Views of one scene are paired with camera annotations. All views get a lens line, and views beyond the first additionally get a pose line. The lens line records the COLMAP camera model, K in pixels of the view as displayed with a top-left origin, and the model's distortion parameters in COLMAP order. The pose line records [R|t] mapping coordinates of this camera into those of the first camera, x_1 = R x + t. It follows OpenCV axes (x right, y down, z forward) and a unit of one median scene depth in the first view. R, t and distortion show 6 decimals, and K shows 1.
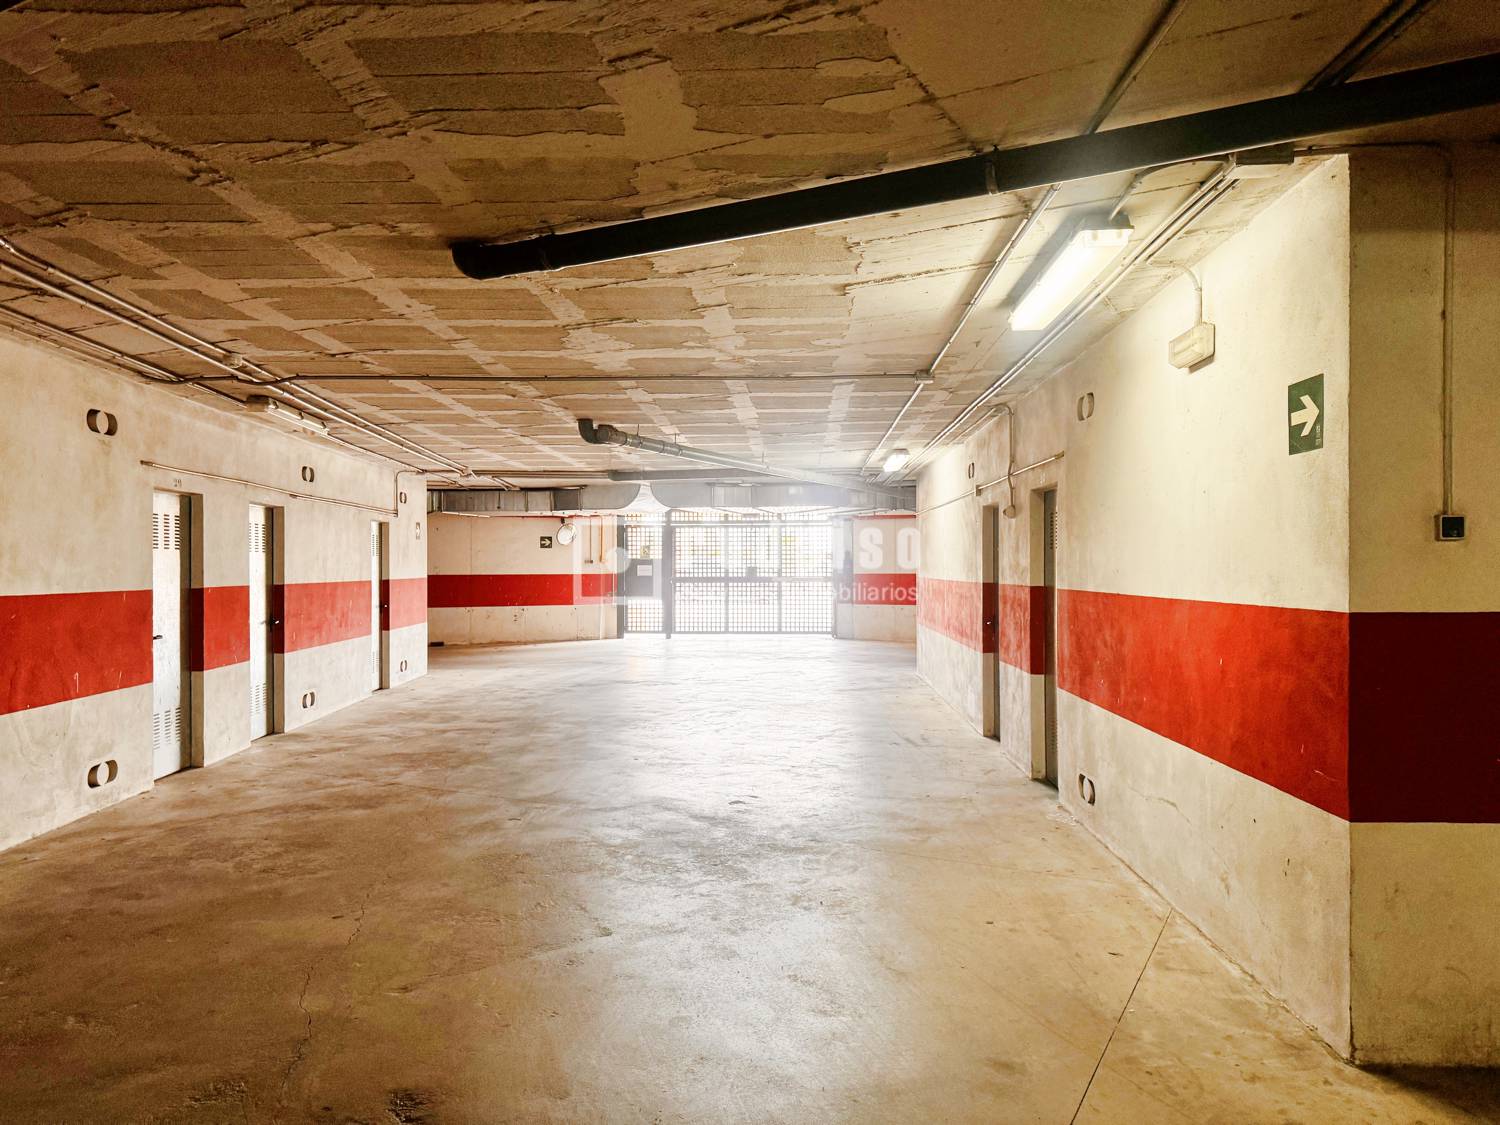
lens RADIAL K [[1037.6, 0, 750.0], [0, 1037.6, 562.5], [0, 0, 1]] dist [0.008991, -0.027477]
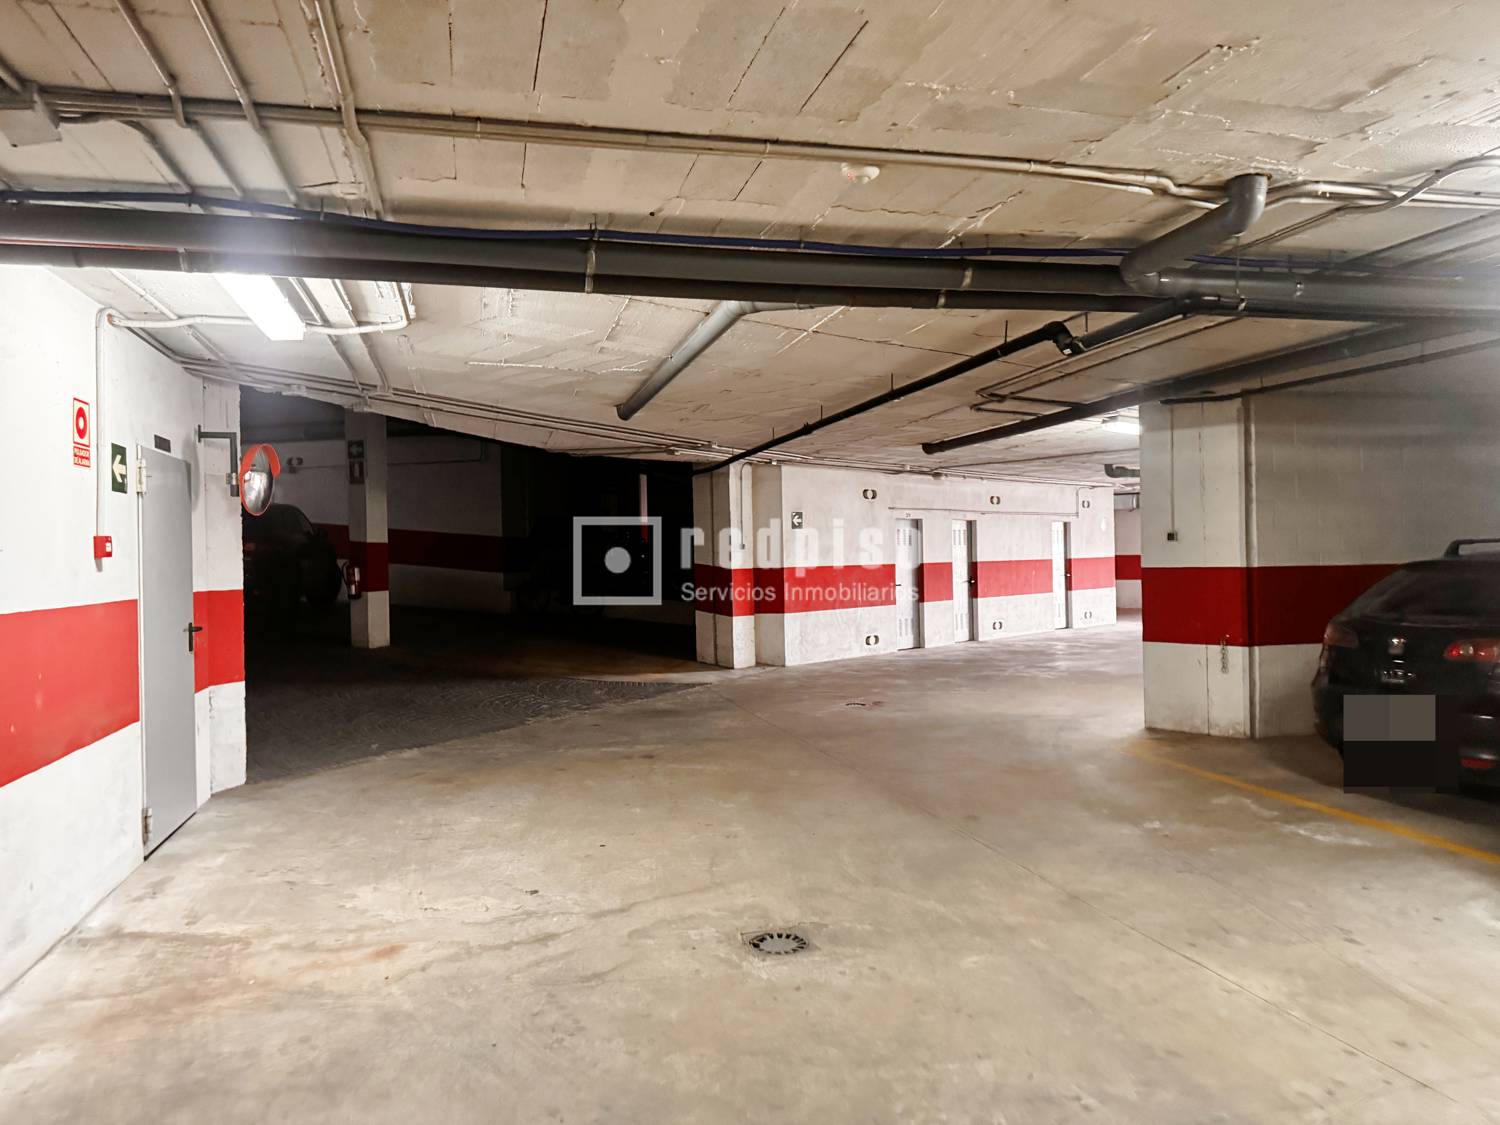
lens RADIAL K [[1037.6, 0, 750.0], [0, 1037.6, 562.5], [0, 0, 1]] dist [0.008991, -0.027477]
pose [[0.679710, -0.006312, -0.733454, 0.860749], [0.020987, 0.999721, 0.010846, -0.008116], [0.733181, -0.022765, 0.679653, -0.762378]]
